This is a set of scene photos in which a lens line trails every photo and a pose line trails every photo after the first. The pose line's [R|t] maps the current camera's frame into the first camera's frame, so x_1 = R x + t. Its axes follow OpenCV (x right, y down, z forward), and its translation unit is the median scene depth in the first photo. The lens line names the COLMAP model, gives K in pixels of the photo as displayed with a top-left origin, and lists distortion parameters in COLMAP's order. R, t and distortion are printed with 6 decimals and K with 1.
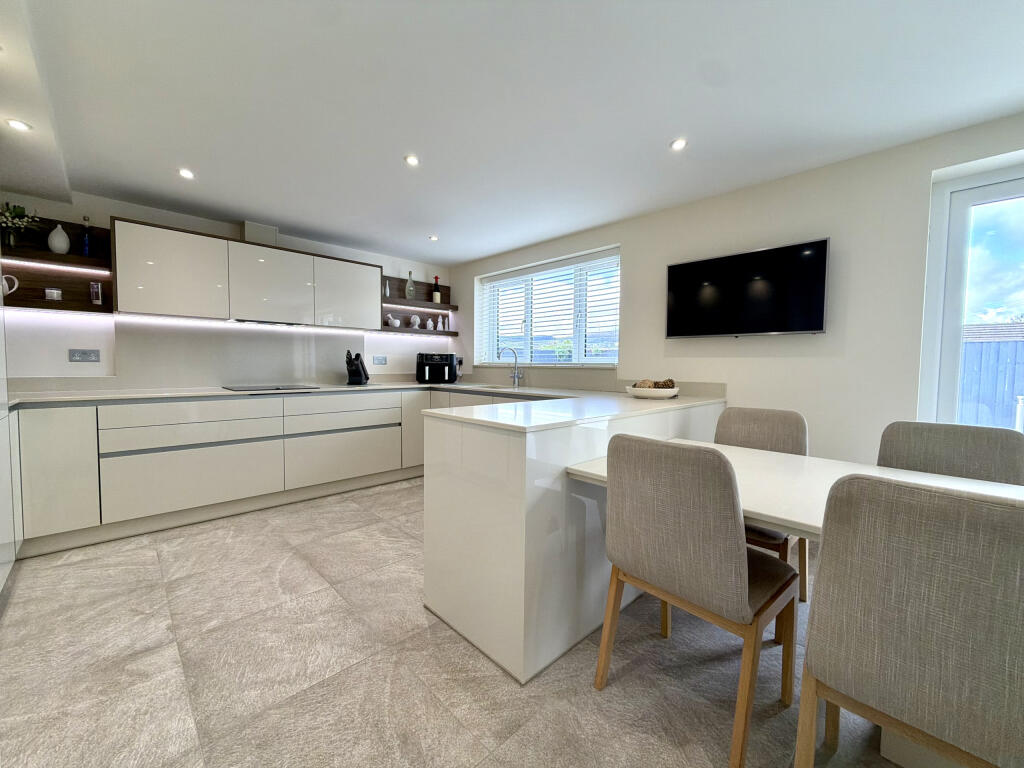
lens RADIAL K [[410.7, 0, 509.5], [0, 410.7, 384.4], [0, 0, 1]] dist [-0.001266, -0.000043]
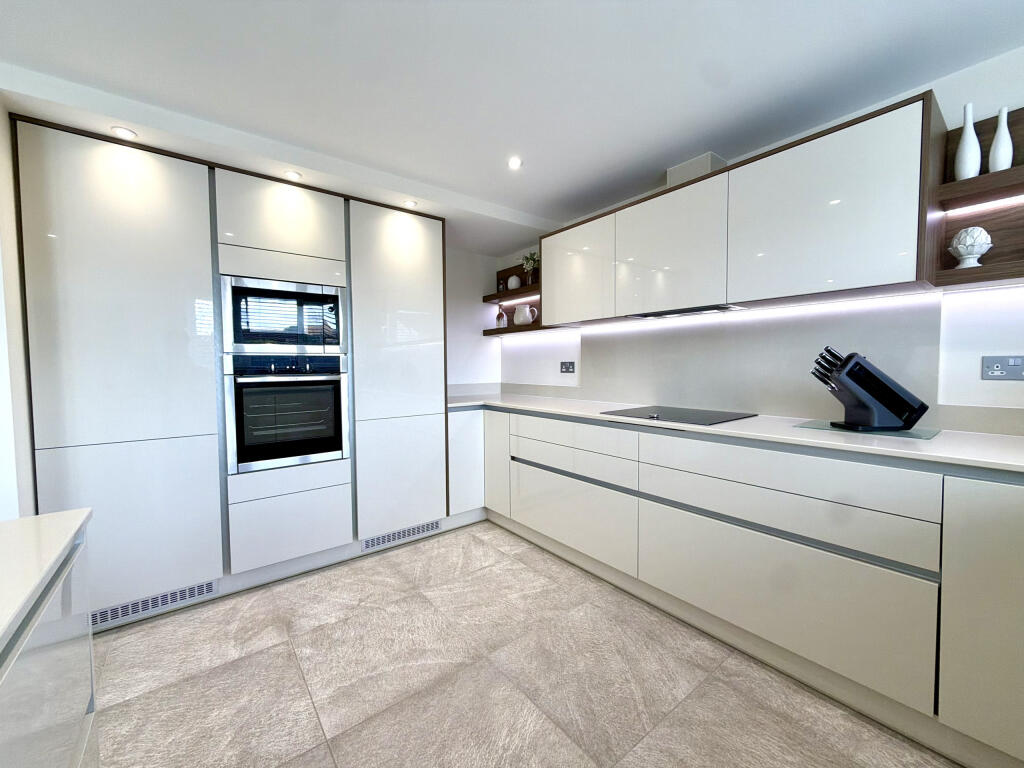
lens RADIAL K [[410.7, 0, 510.8], [0, 410.7, 382.6], [0, 0, 1]] dist [-0.001266, -0.000043]
pose [[-0.112446, 0.033752, -0.993084, 0.115383], [-0.041482, 0.998392, 0.038629, -0.075743], [0.992792, 0.045539, -0.110866, 1.137452]]
